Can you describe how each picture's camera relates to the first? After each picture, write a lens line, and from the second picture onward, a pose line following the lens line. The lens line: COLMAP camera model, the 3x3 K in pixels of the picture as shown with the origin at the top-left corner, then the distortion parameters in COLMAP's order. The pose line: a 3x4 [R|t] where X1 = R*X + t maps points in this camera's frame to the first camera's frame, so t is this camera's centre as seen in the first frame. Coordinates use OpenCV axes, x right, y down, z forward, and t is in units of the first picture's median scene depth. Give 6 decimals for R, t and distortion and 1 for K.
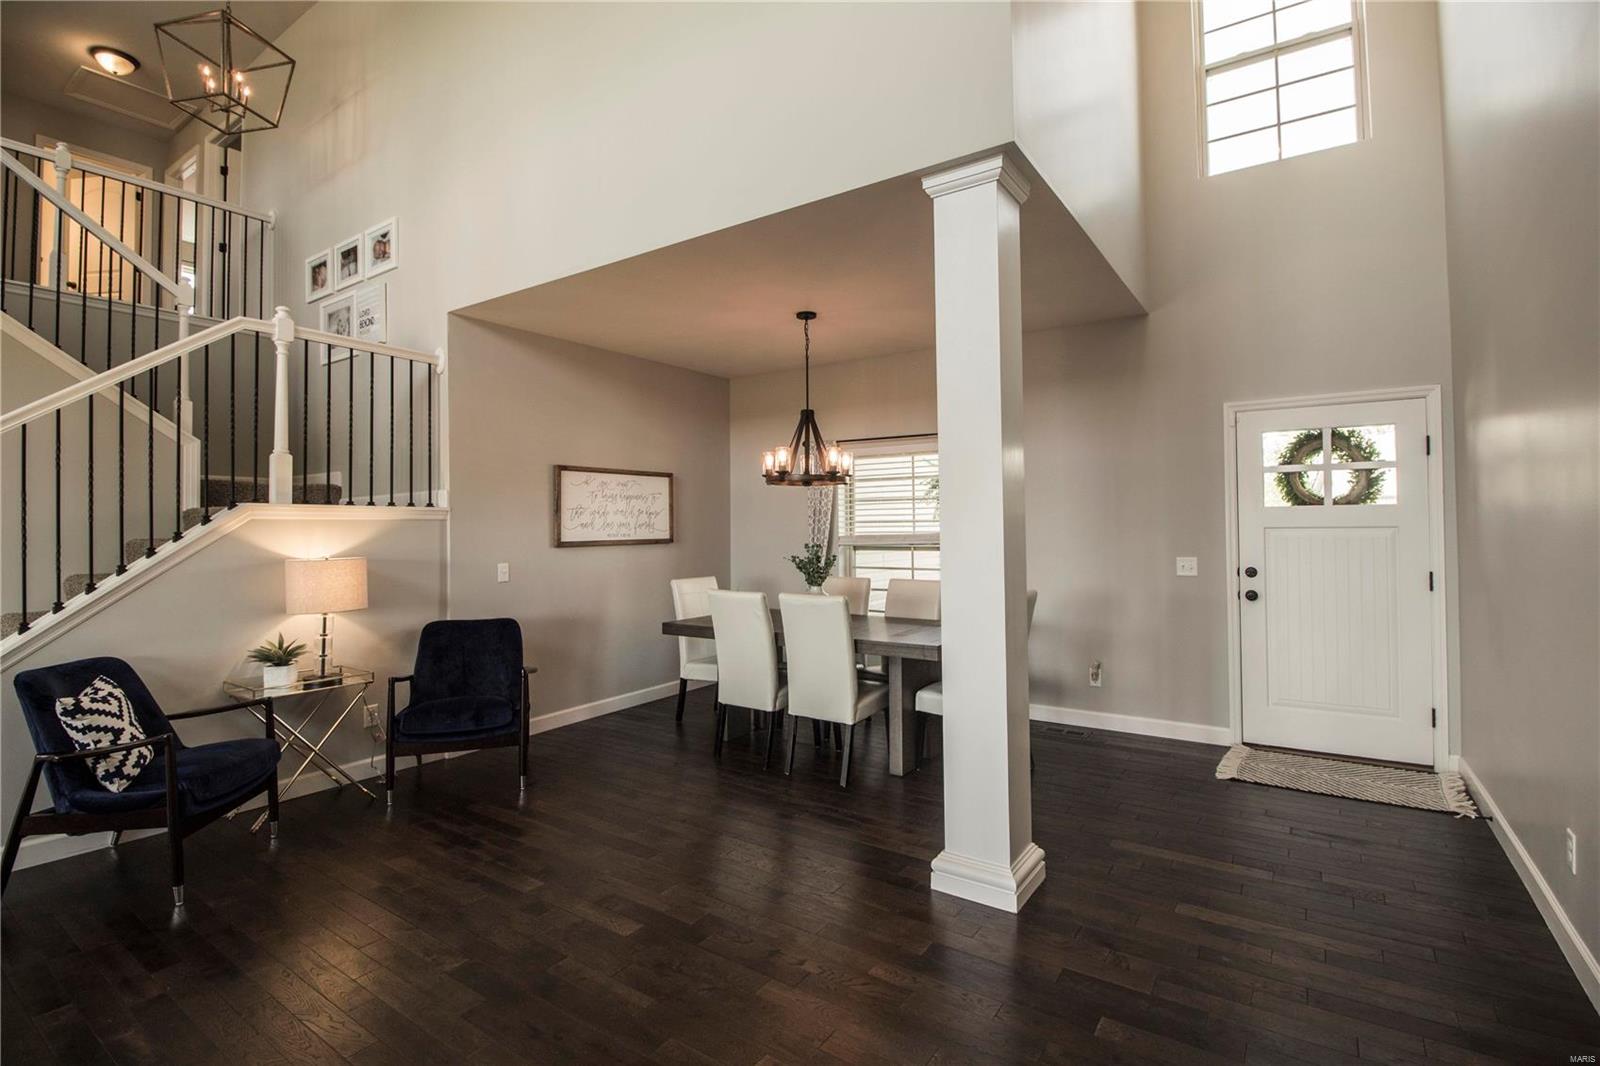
lens RADIAL K [[740.9, 0, 810.0], [0, 740.9, 513.6], [0, 0, 1]] dist [-0.001429, -0.010864]
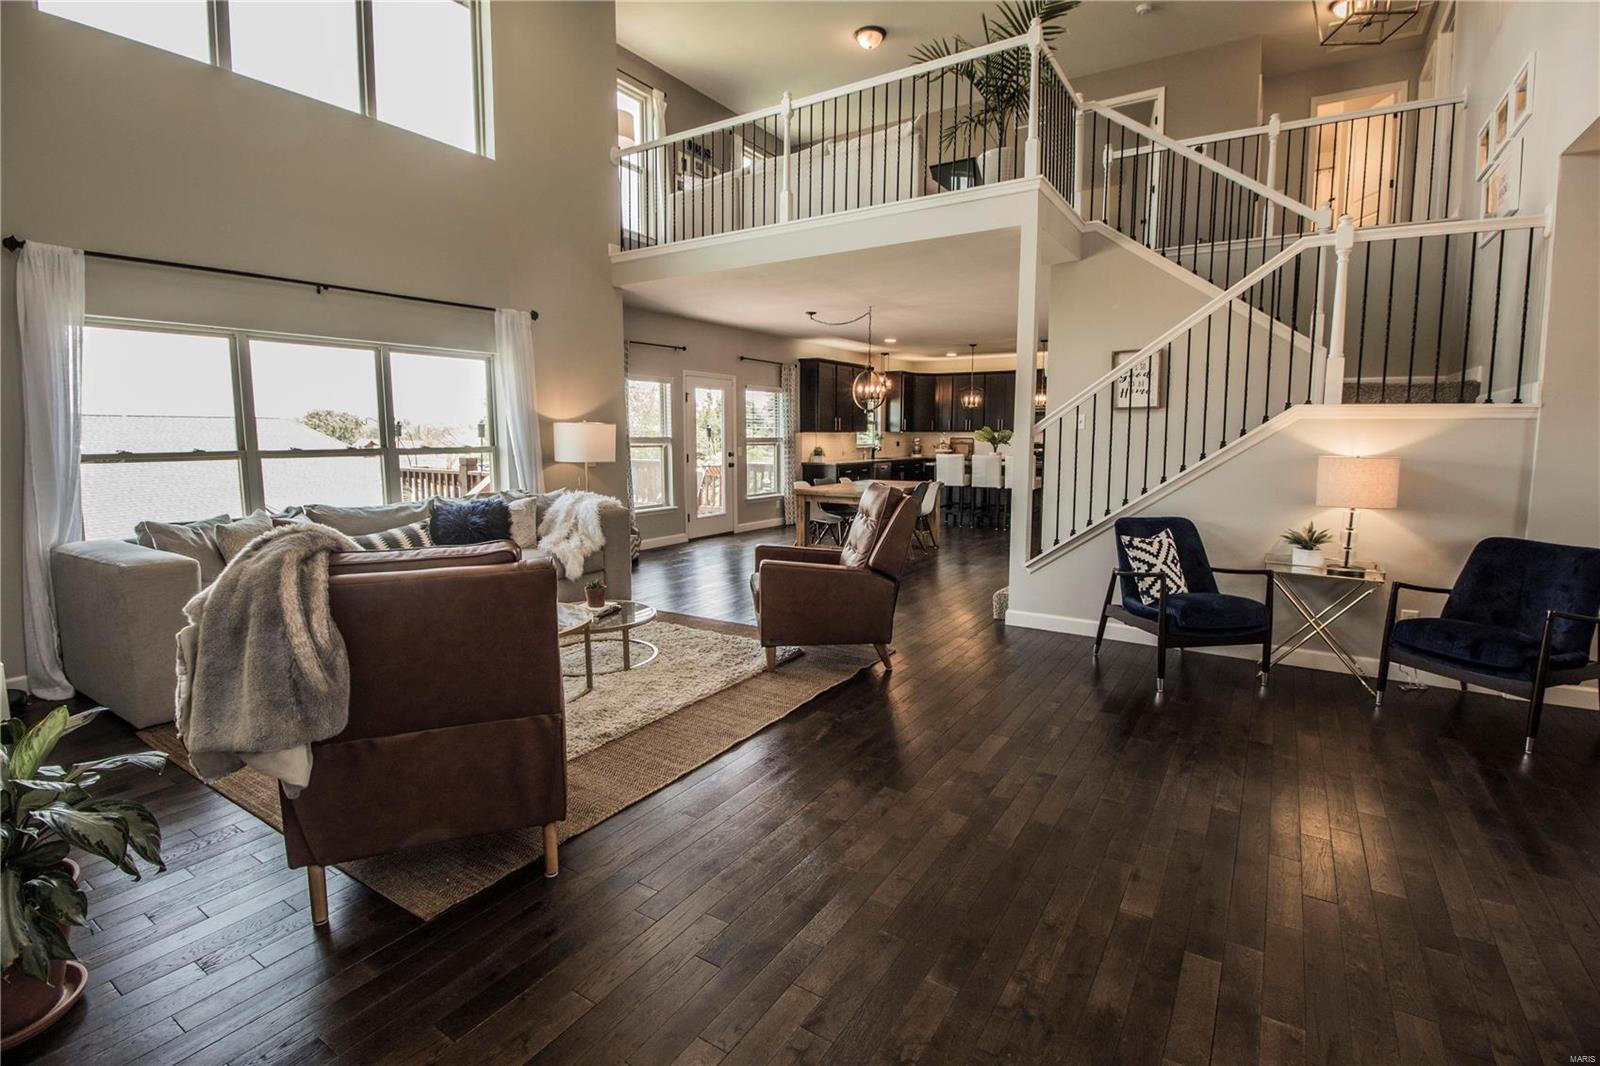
lens RADIAL K [[740.9, 0, 803.4], [0, 740.9, 518.1], [0, 0, 1]] dist [-0.001429, -0.010864]
pose [[0.029948, 0.126902, -0.991463, 0.315182], [0.015224, 0.991735, 0.127397, 0.002117], [0.999436, -0.018909, 0.027768, 0.164791]]
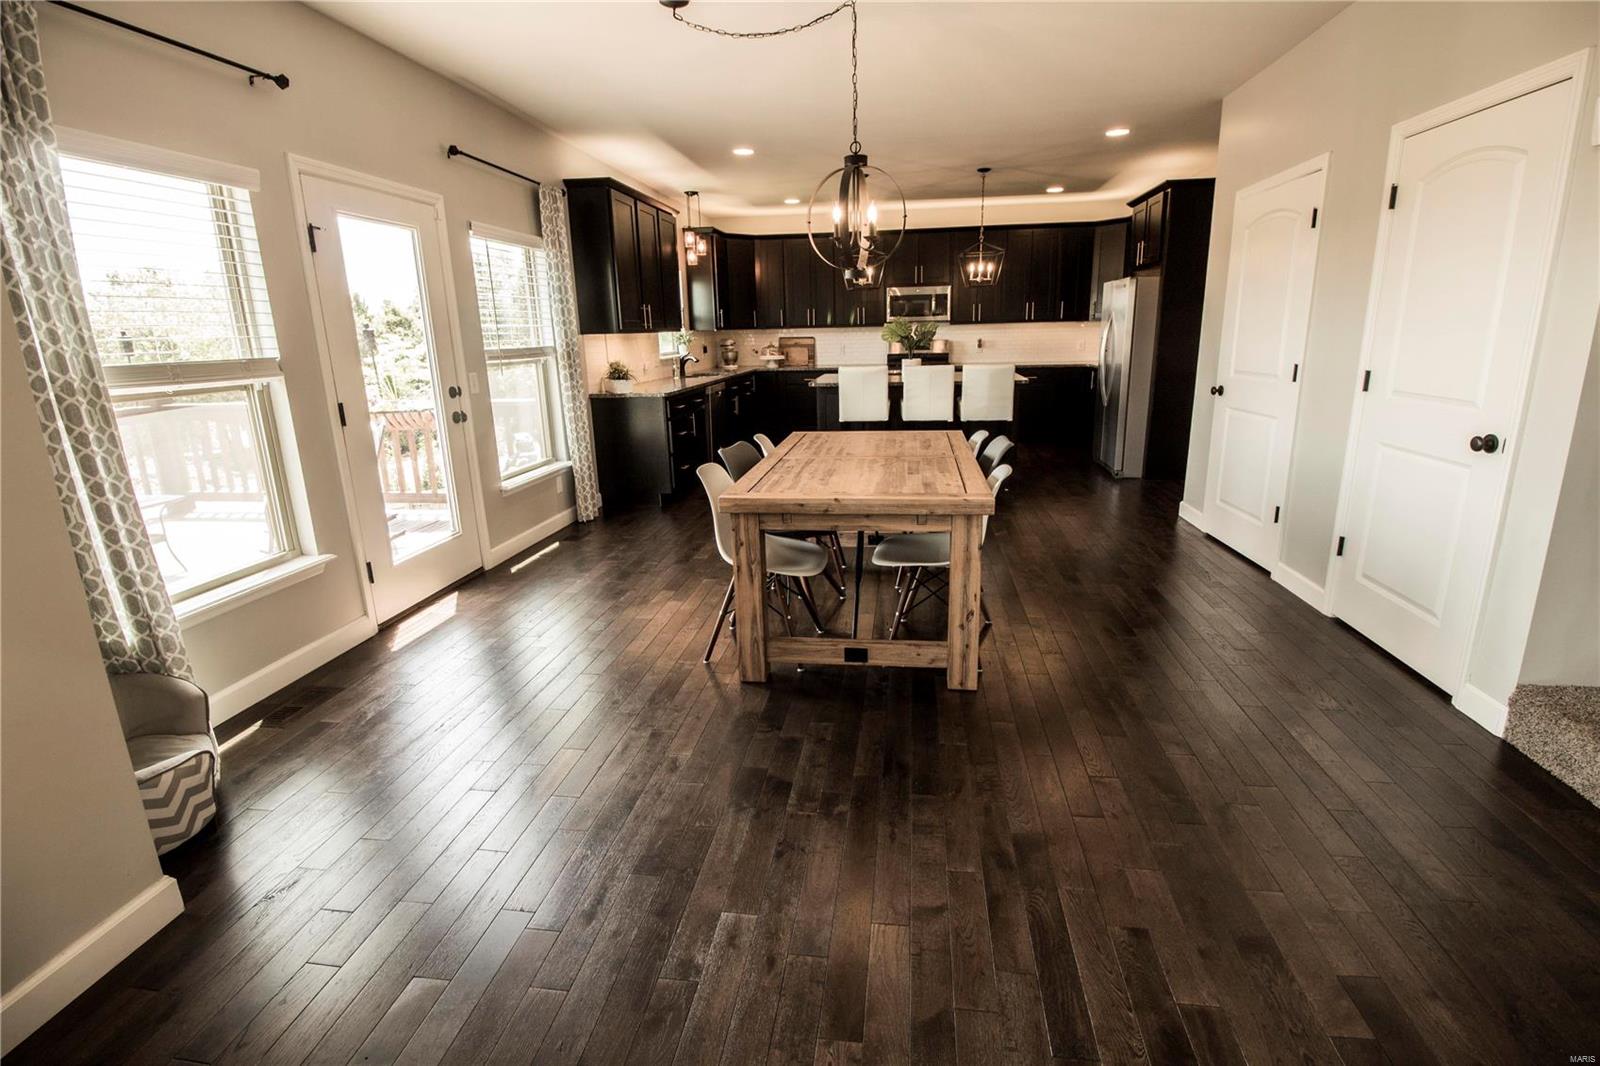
lens RADIAL K [[740.9, 0, 805.5], [0, 740.9, 514.0], [0, 0, 1]] dist [-0.001429, -0.010864]
pose [[0.442569, 0.219426, -0.869474, -0.898830], [0.033480, 0.964881, 0.260545, 0.013146], [0.896109, -0.144419, 0.419680, -0.007404]]
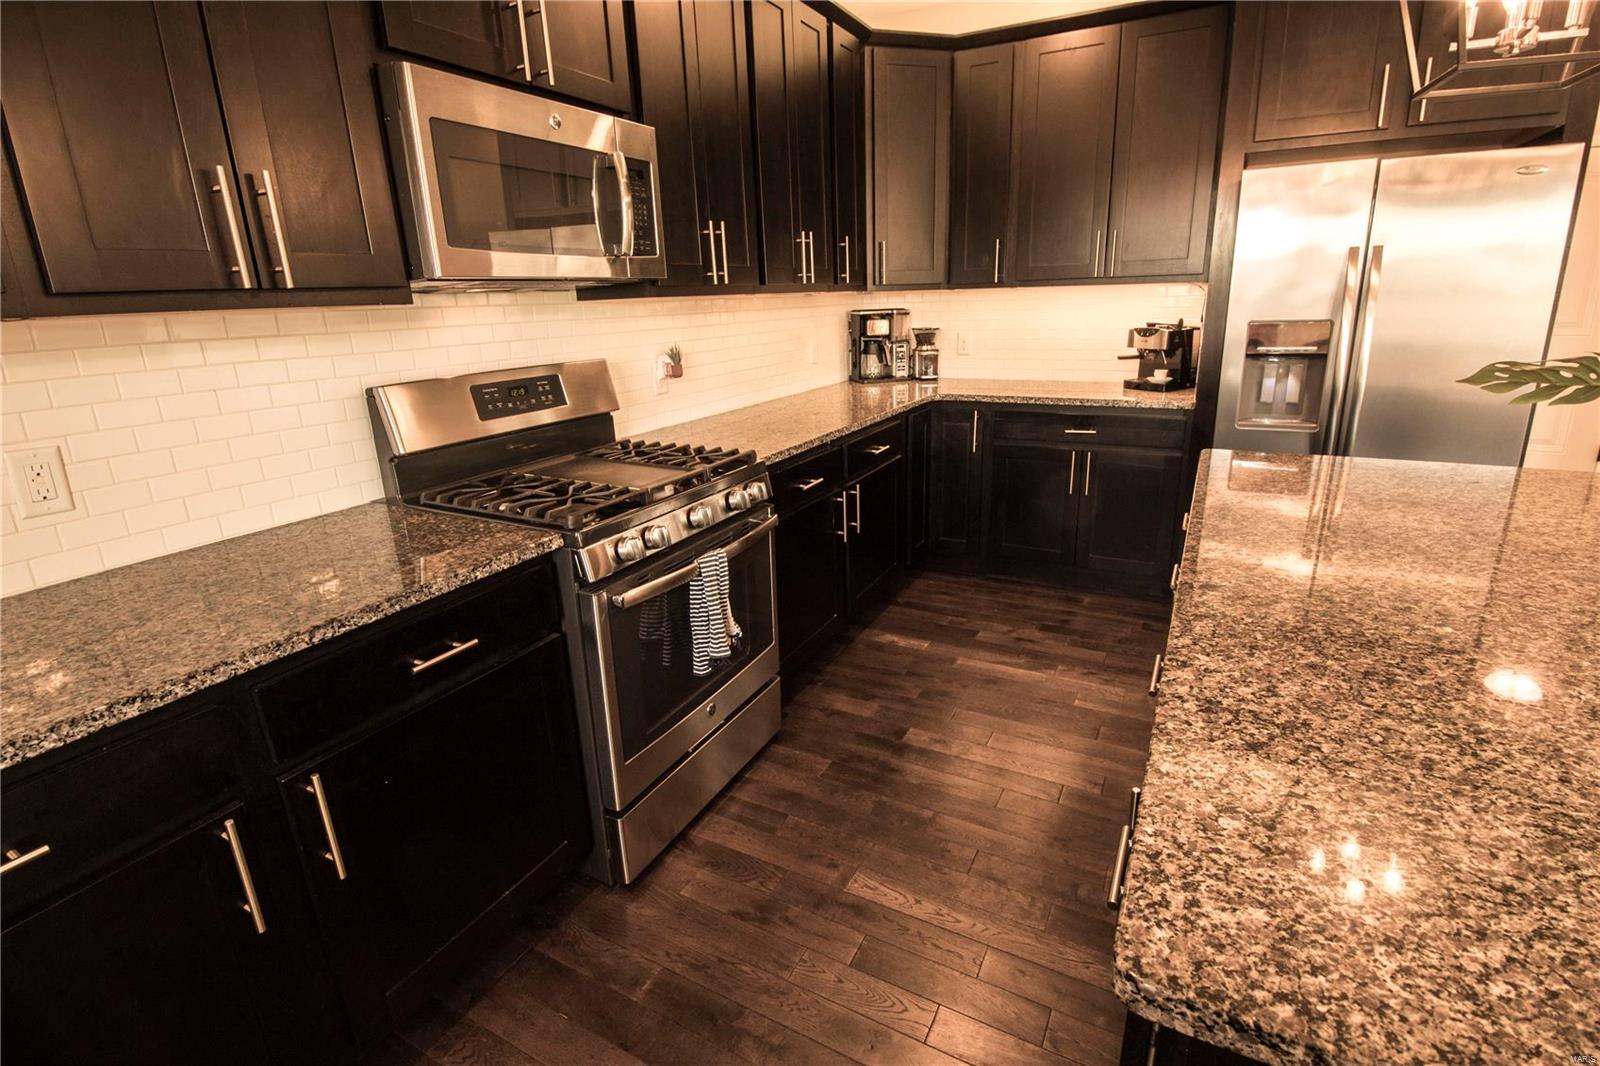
lens RADIAL K [[740.9, 0, 812.0], [0, 740.9, 518.4], [0, 0, 1]] dist [-0.001429, -0.010864]
pose [[0.994243, -0.051099, 0.094178, -2.545884], [0.020381, 0.953099, 0.301973, 0.048415], [-0.105192, -0.298315, 0.948653, 0.741797]]
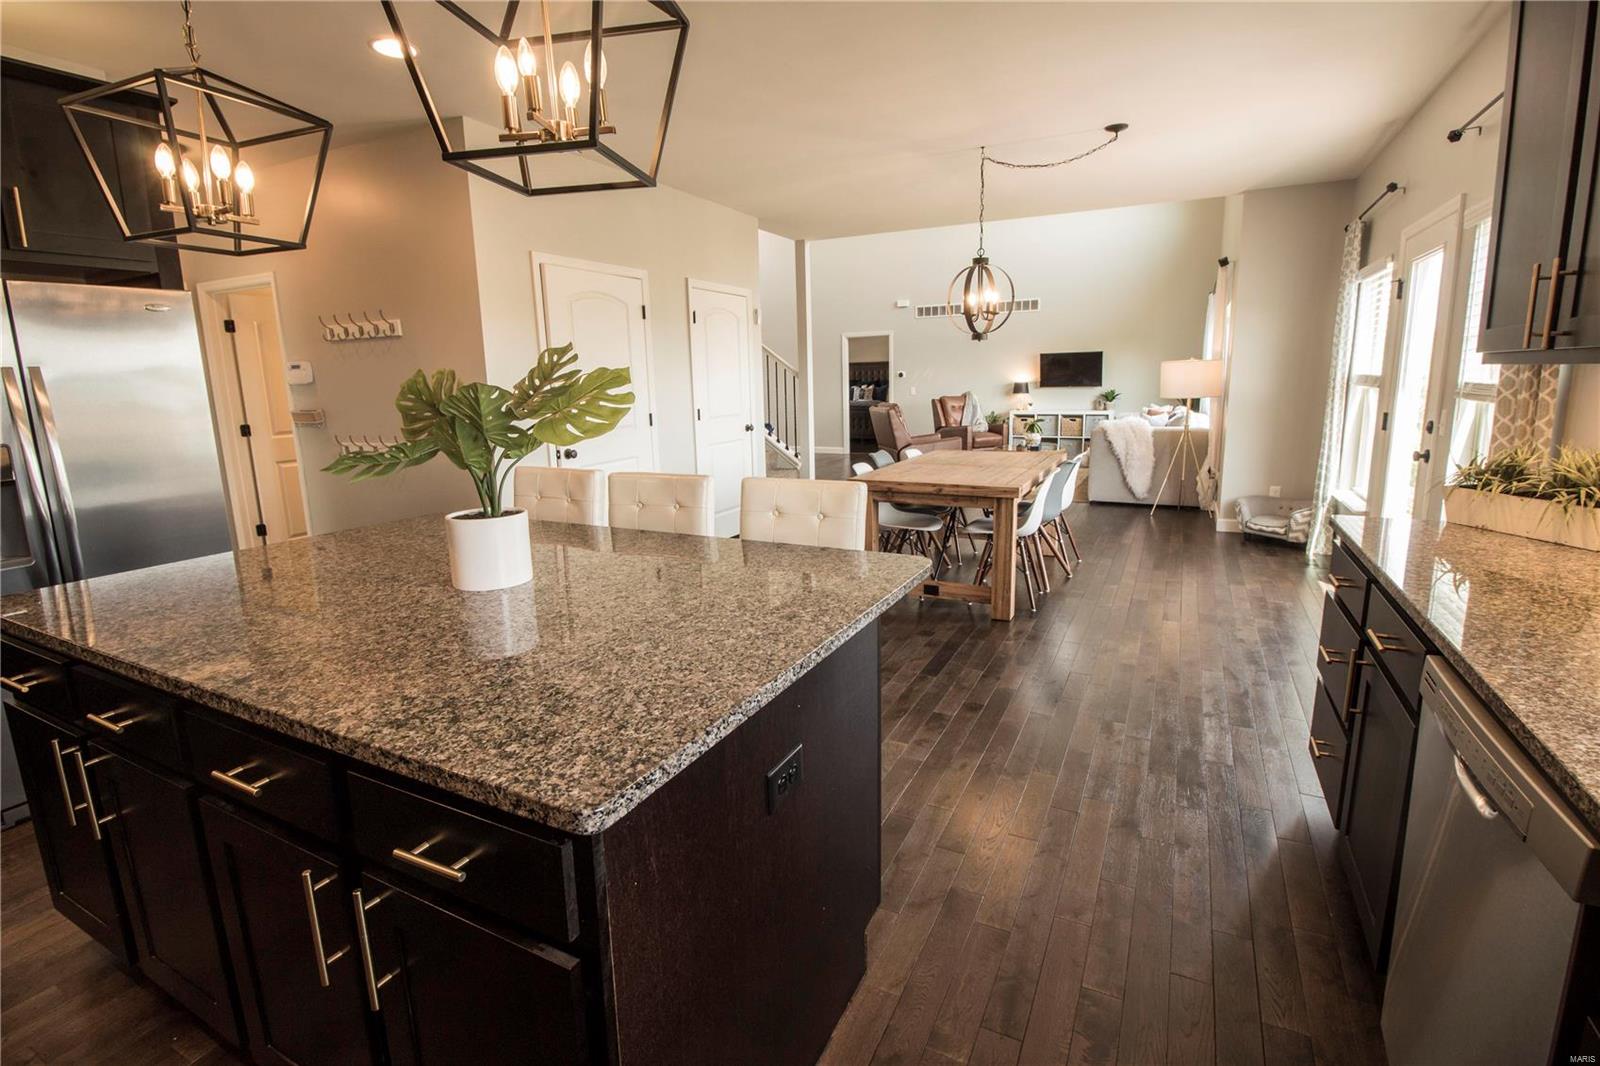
lens RADIAL K [[740.9, 0, 808.6], [0, 740.9, 518.7], [0, 0, 1]] dist [-0.001429, -0.010864]
pose [[-0.125569, -0.173119, 0.976864, -2.664643], [0.004547, 0.984546, 0.175065, 0.047762], [-0.992074, 0.026425, -0.122841, 0.792105]]
